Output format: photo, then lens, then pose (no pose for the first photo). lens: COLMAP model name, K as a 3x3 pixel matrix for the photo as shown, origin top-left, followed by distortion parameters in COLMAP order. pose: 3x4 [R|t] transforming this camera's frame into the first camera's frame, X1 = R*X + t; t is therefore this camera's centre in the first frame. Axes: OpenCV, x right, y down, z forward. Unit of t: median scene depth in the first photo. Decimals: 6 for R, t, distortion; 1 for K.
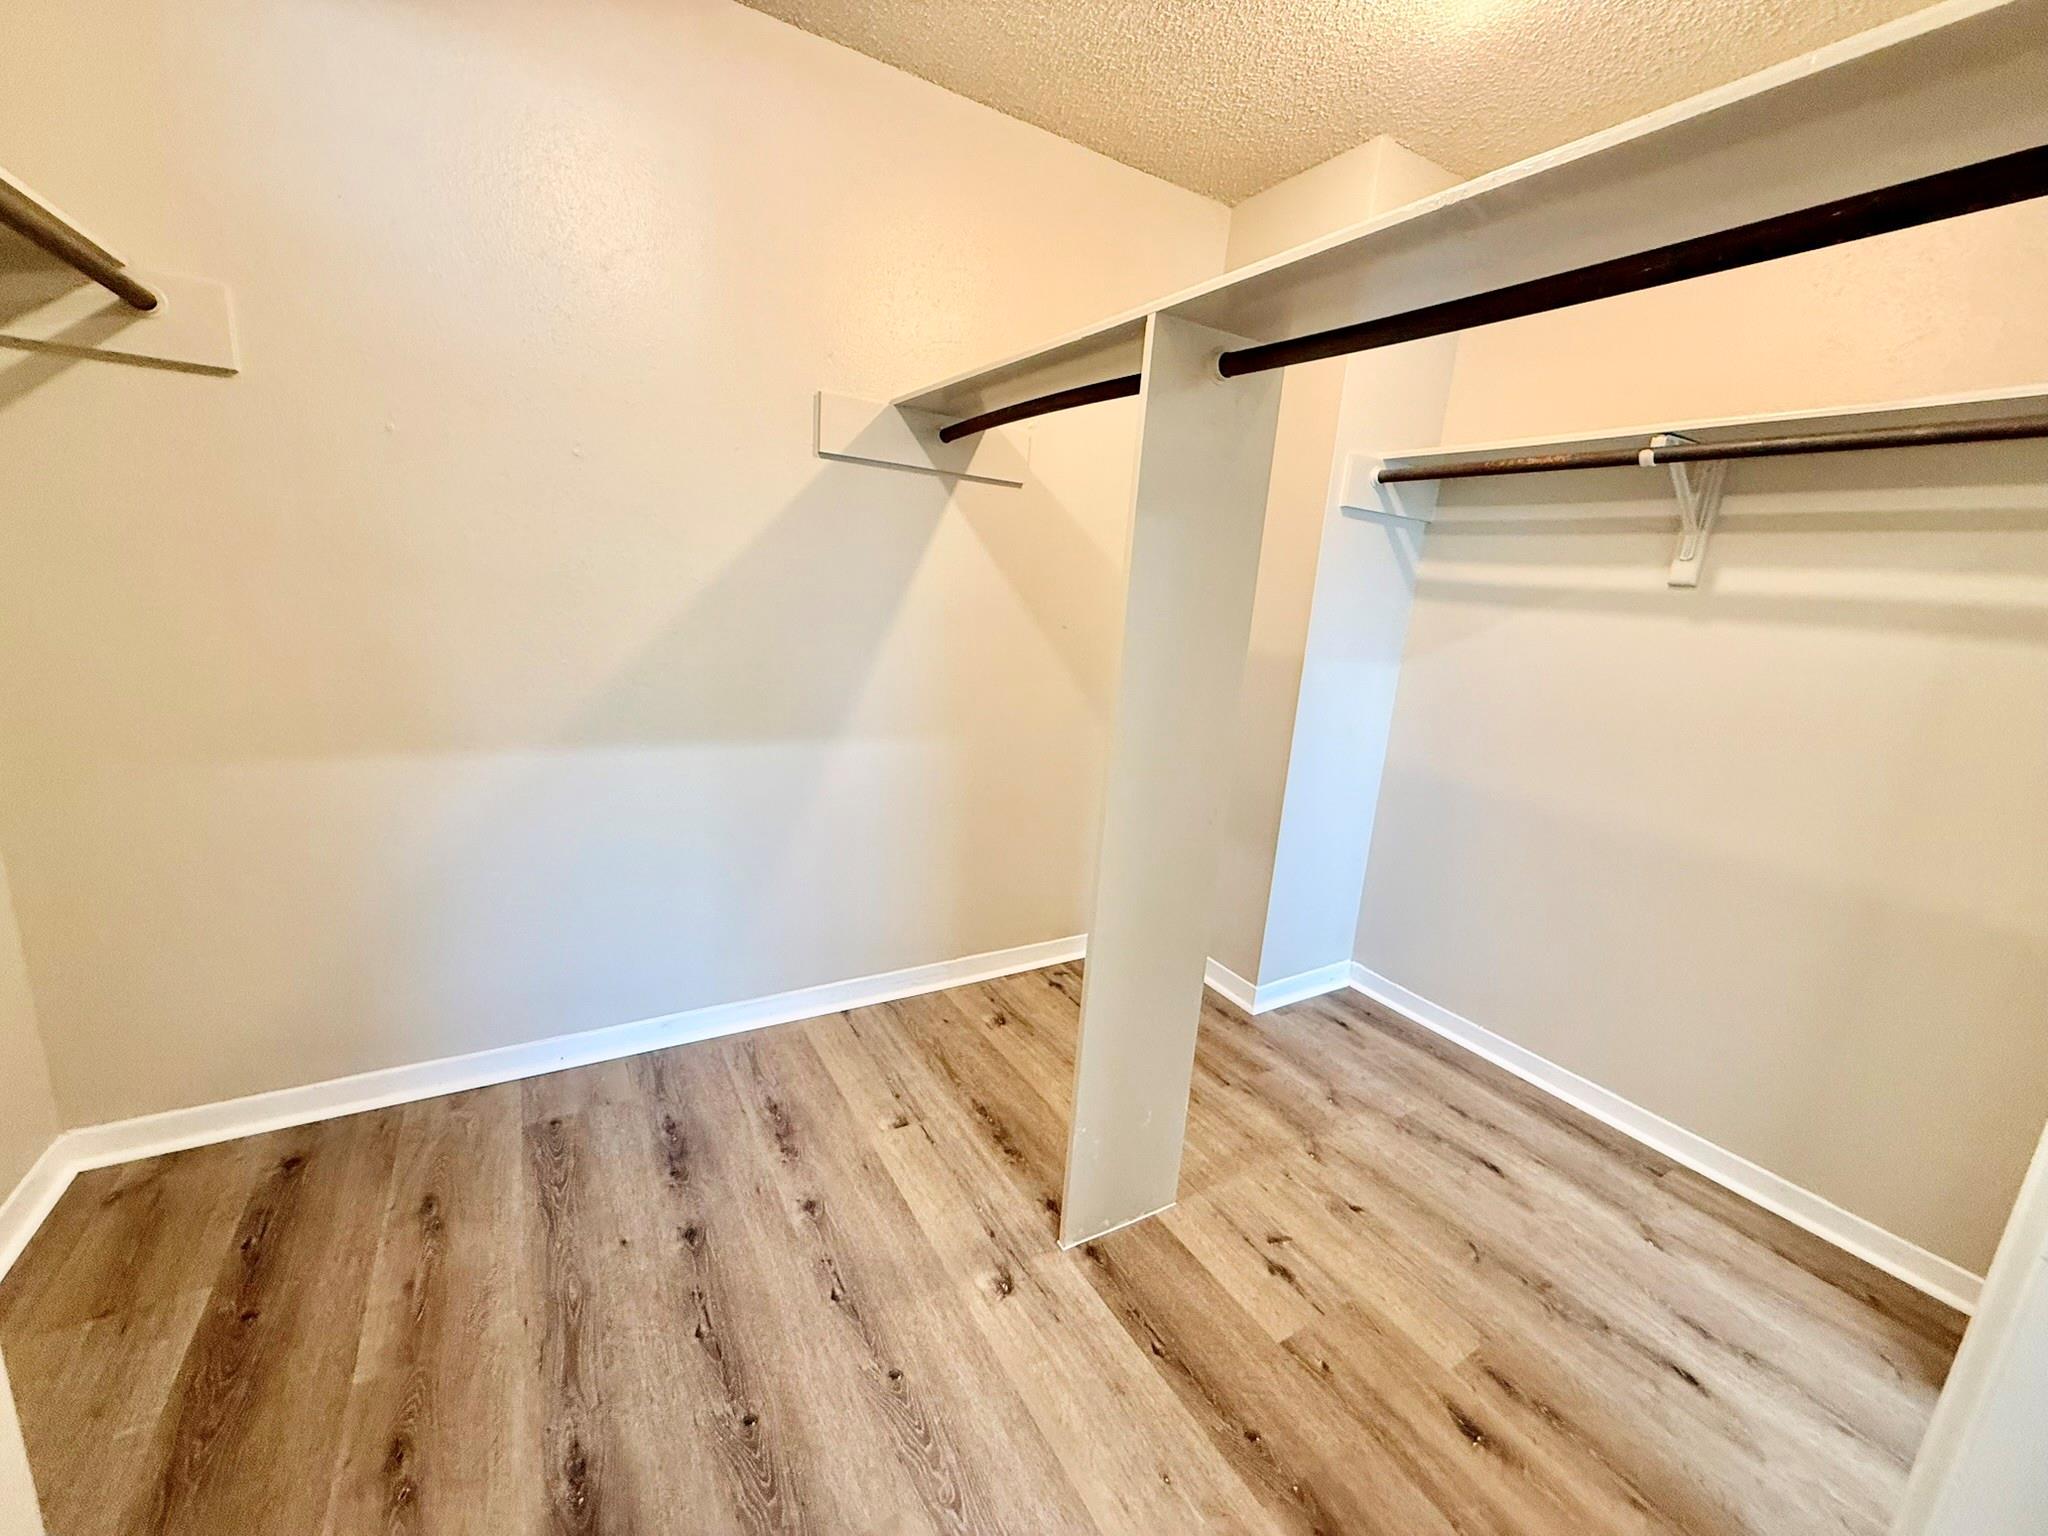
lens RADIAL K [[820.4, 0, 1020.0], [0, 820.4, 764.8], [0, 0, 1]] dist [-0.000057, -0.000611]
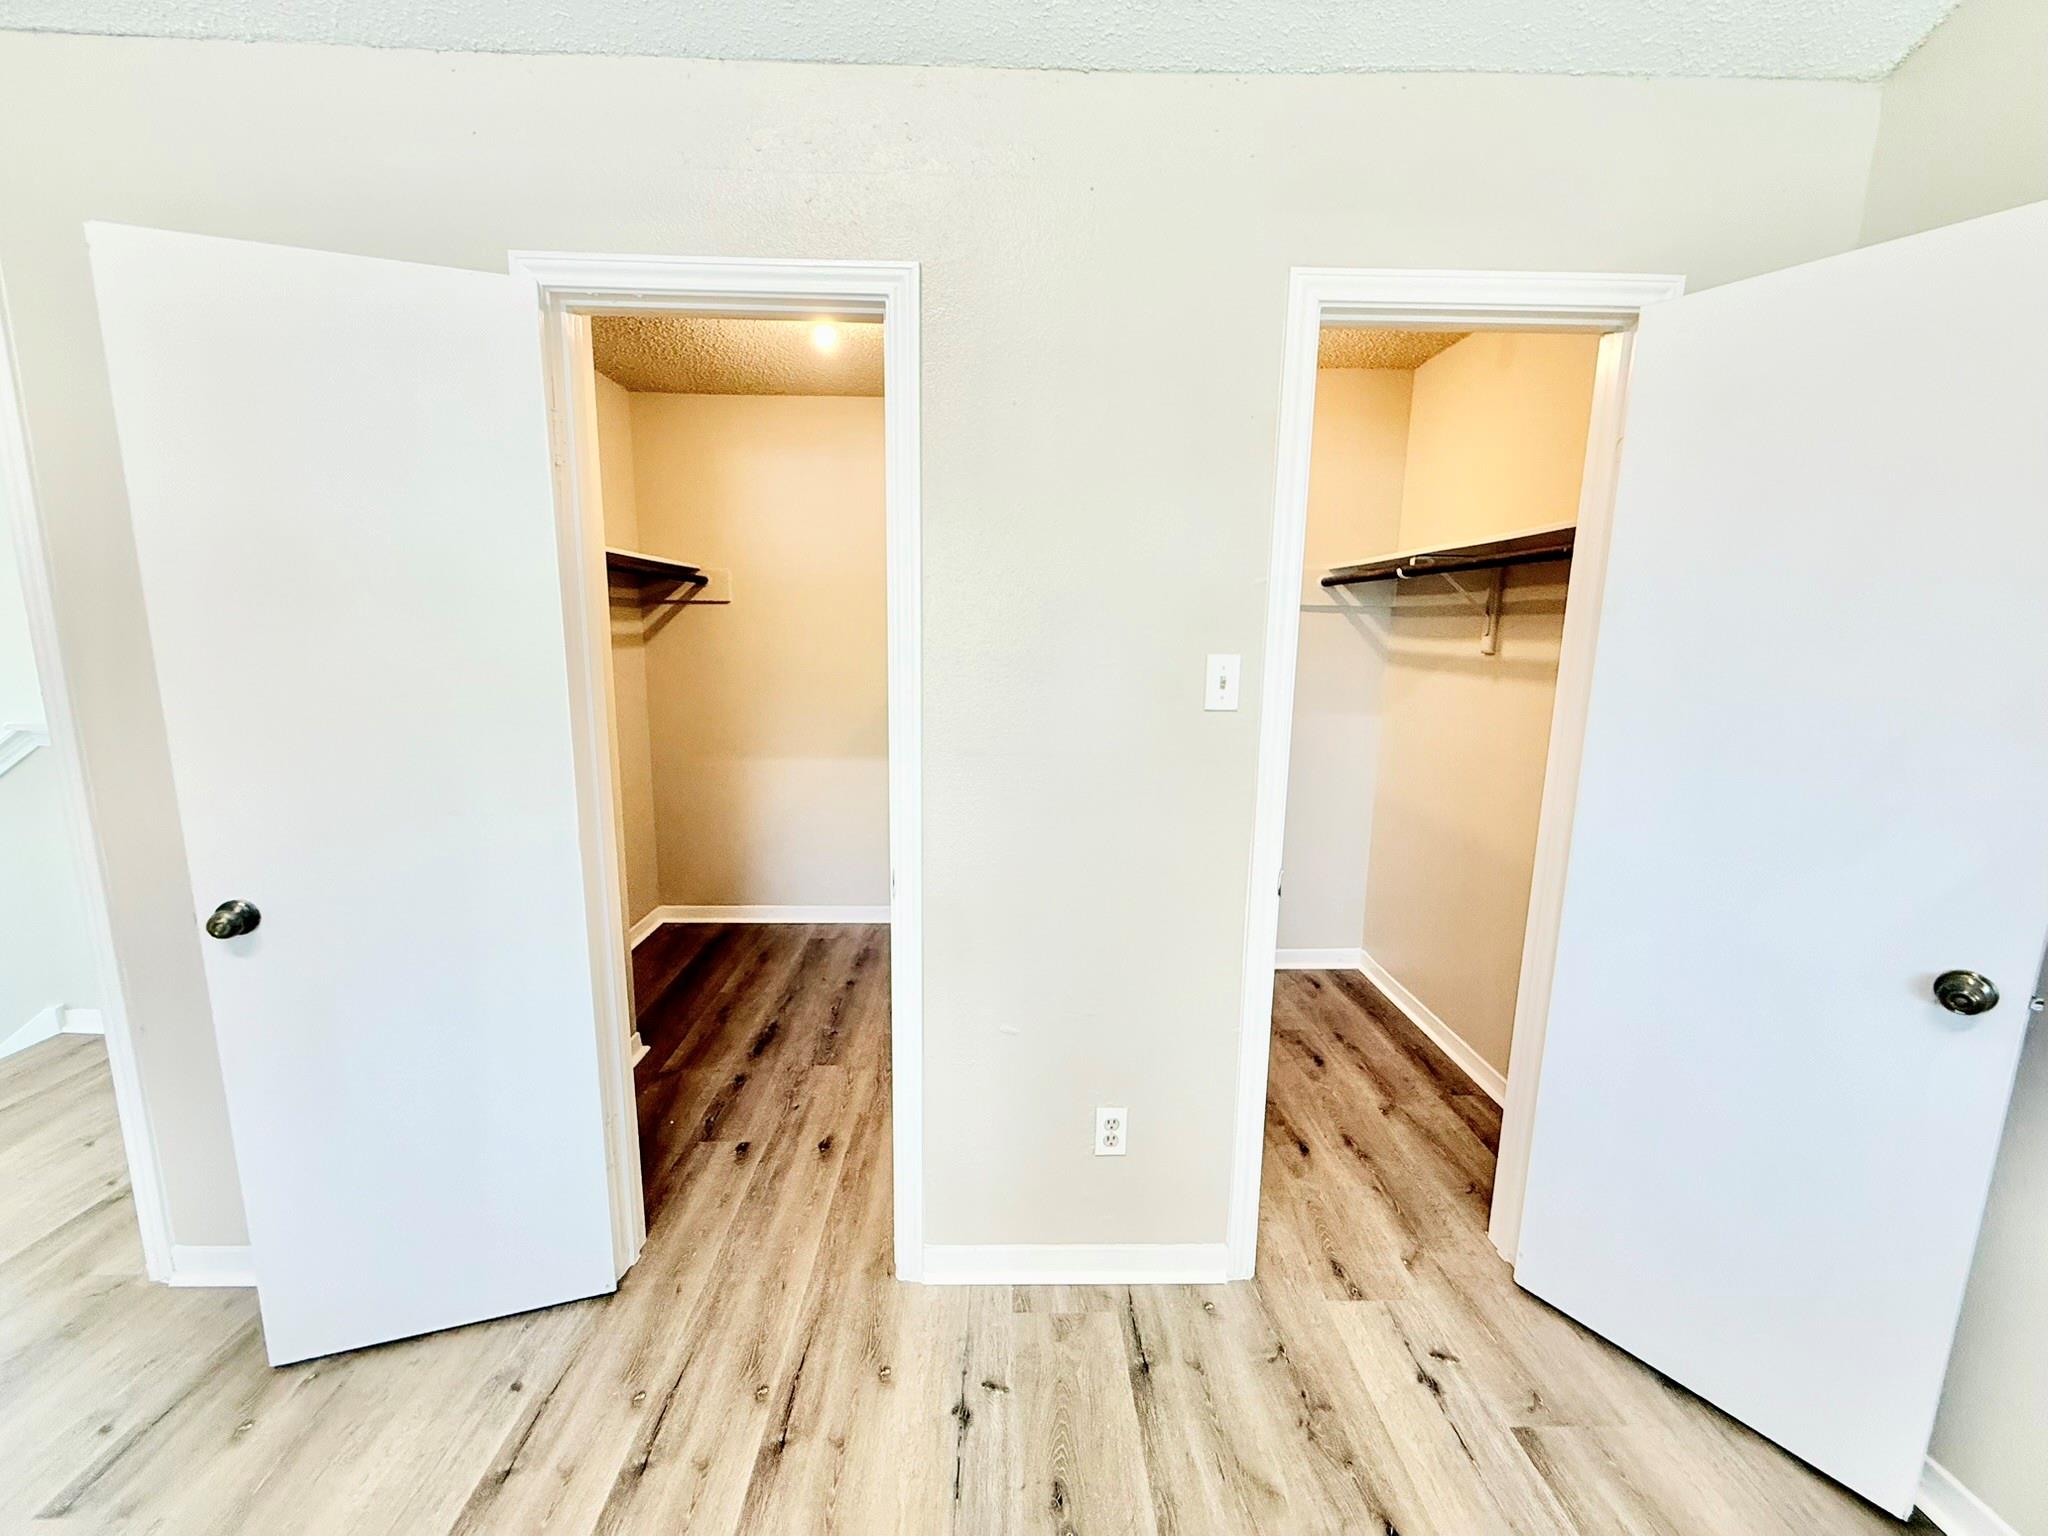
lens RADIAL K [[820.4, 0, 1023.2], [0, 820.4, 763.9], [0, 0, 1]] dist [-0.000057, -0.000611]
pose [[0.871473, 0.019650, -0.490050, 0.845634], [-0.057667, 0.996371, -0.062600, 0.096284], [0.487042, 0.082814, 0.869444, -0.559556]]
